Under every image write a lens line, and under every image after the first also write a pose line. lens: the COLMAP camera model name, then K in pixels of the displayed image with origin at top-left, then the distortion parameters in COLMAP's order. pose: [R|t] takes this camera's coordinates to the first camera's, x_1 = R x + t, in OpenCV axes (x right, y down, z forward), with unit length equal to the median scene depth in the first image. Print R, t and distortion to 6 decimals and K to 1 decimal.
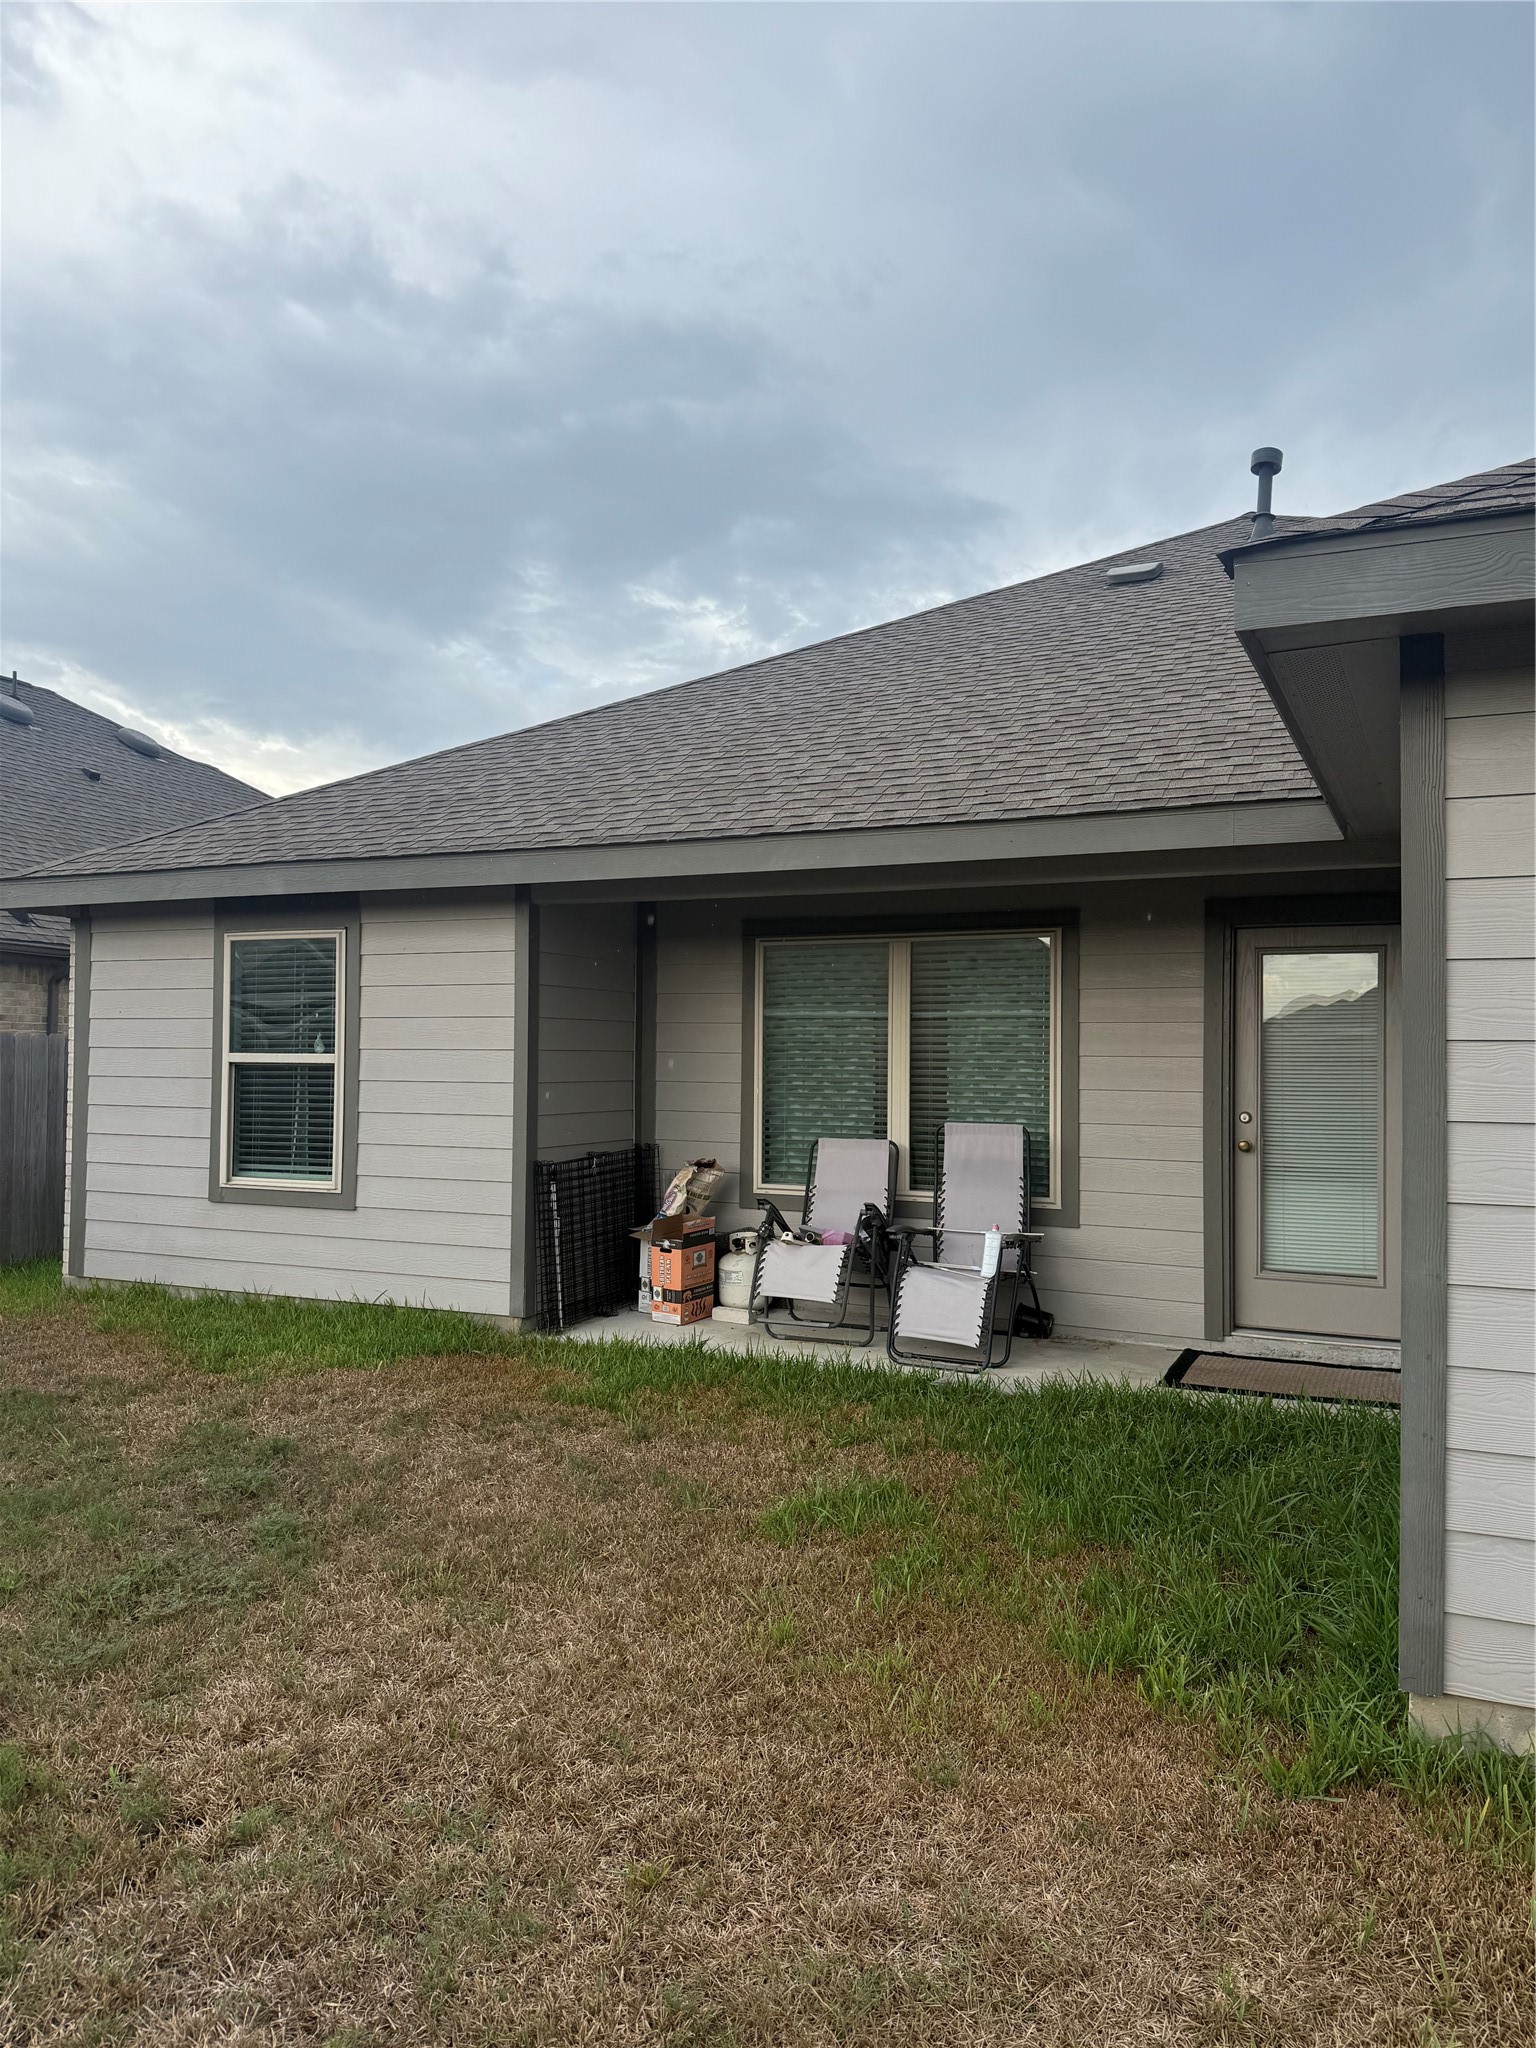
lens RADIAL K [[1470.4, 0, 763.6], [0, 1470.4, 1027.8], [0, 0, 1]] dist [0.177956, -0.317087]
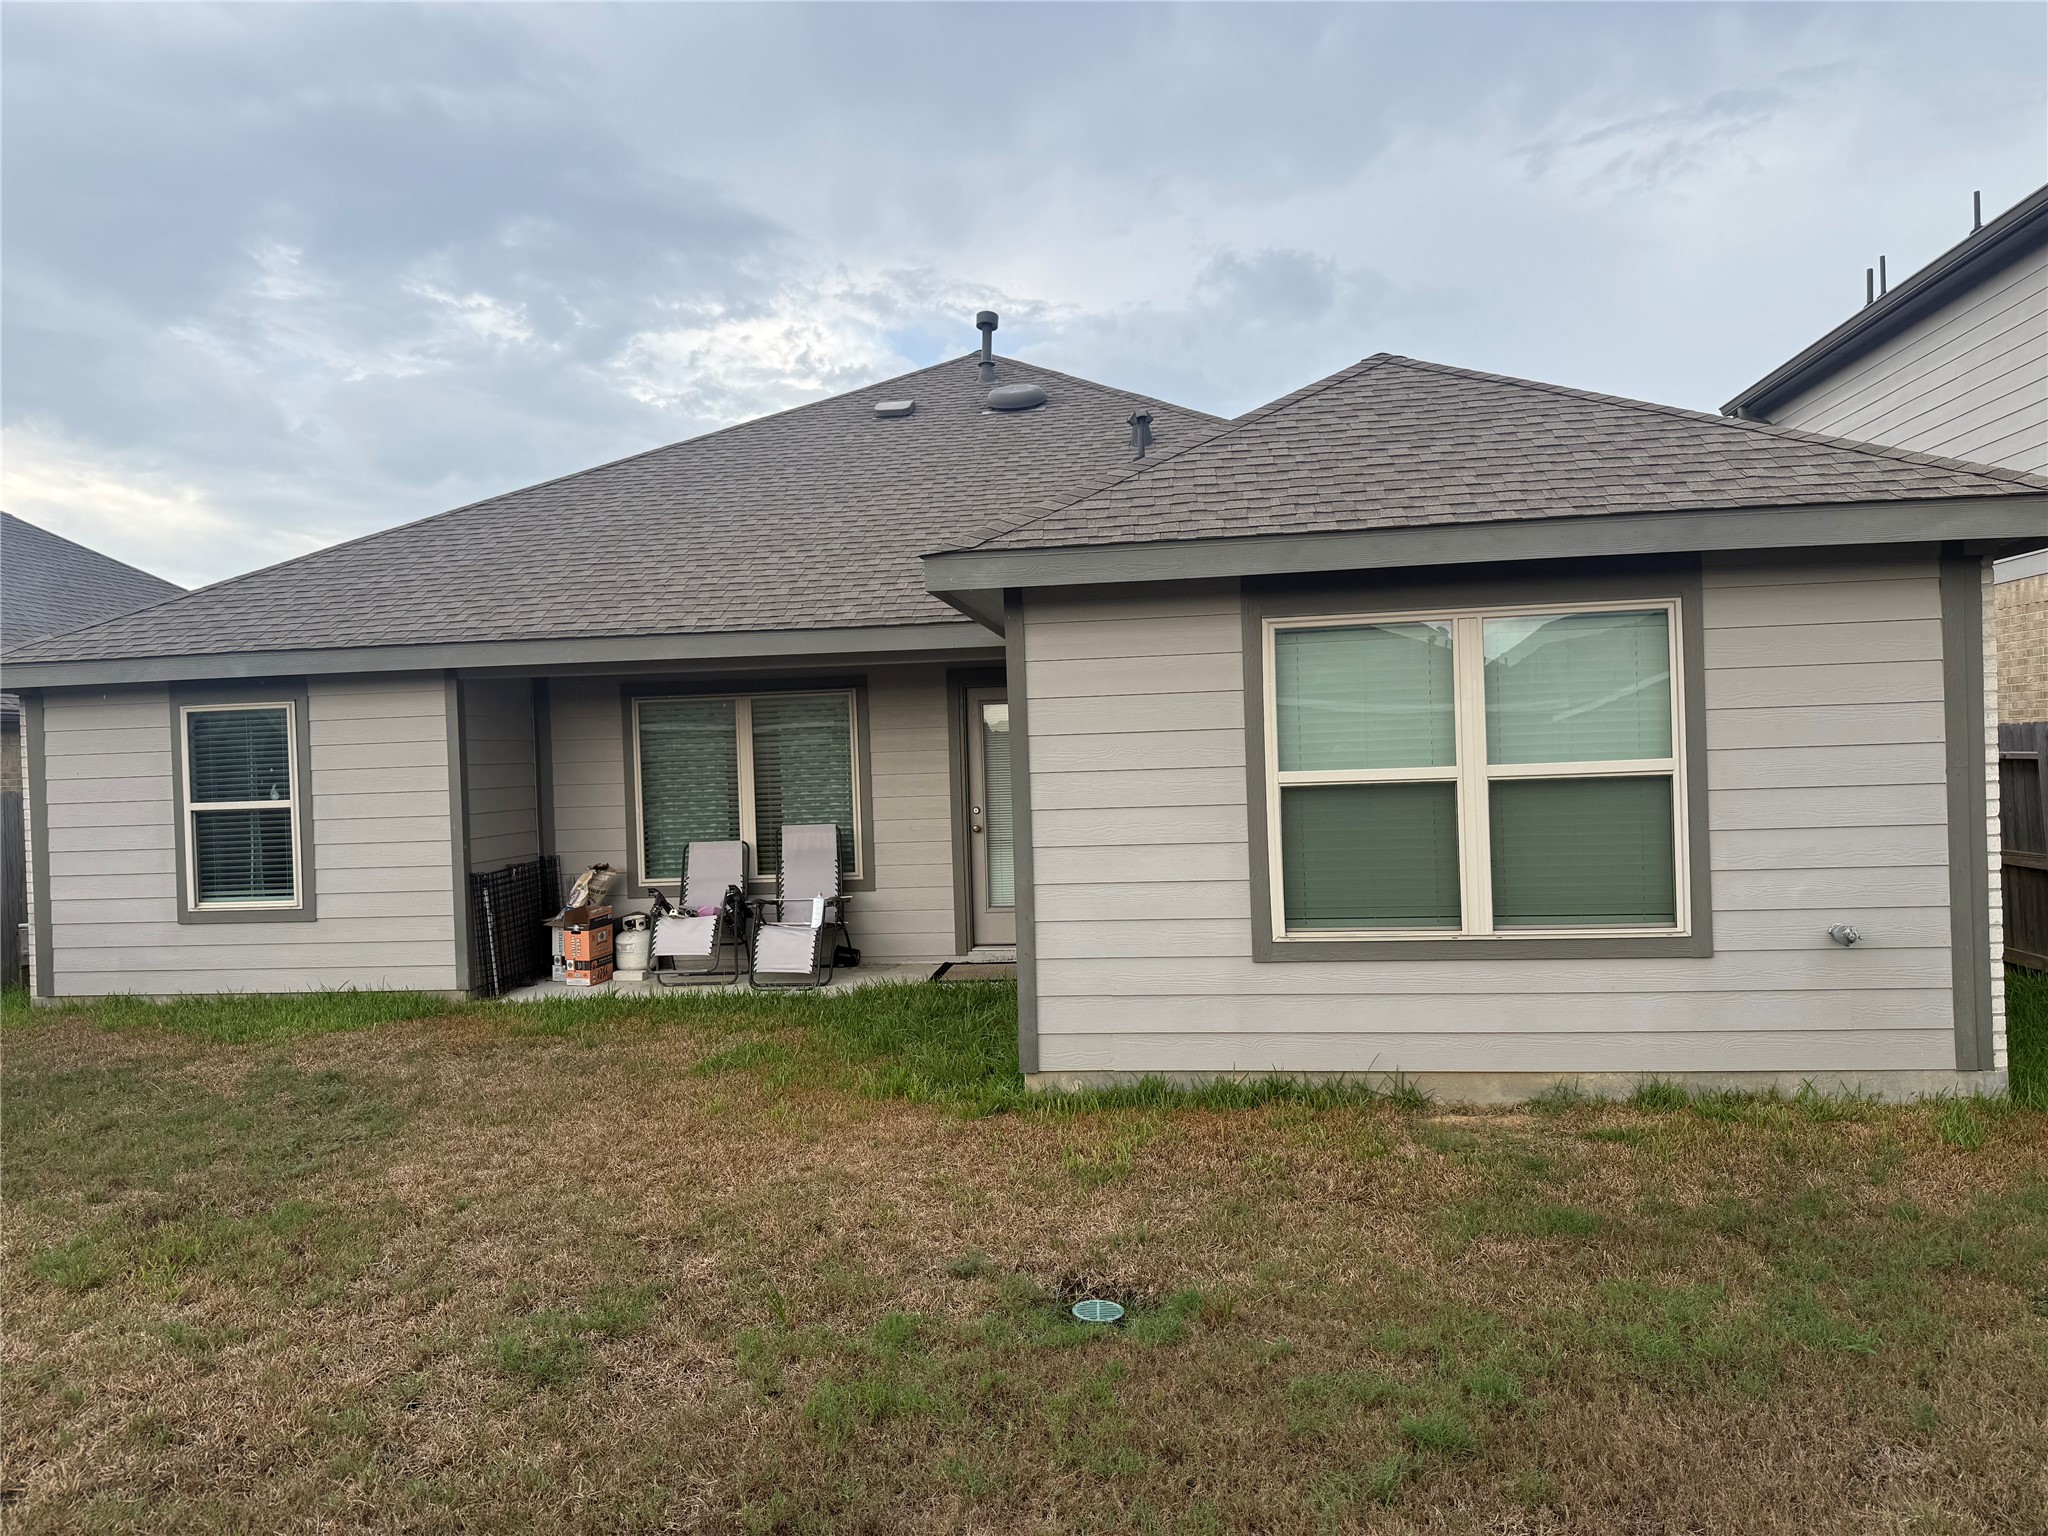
lens RADIAL K [[1443.3, 0, 1024.0], [0, 1443.3, 768.0], [0, 0, 1]] dist [0.105162, -0.204909]
pose [[0.951635, -0.046438, 0.303702, -0.074641], [0.038710, 0.998756, 0.031419, -0.025995], [-0.304783, -0.018143, 0.952249, -0.395050]]
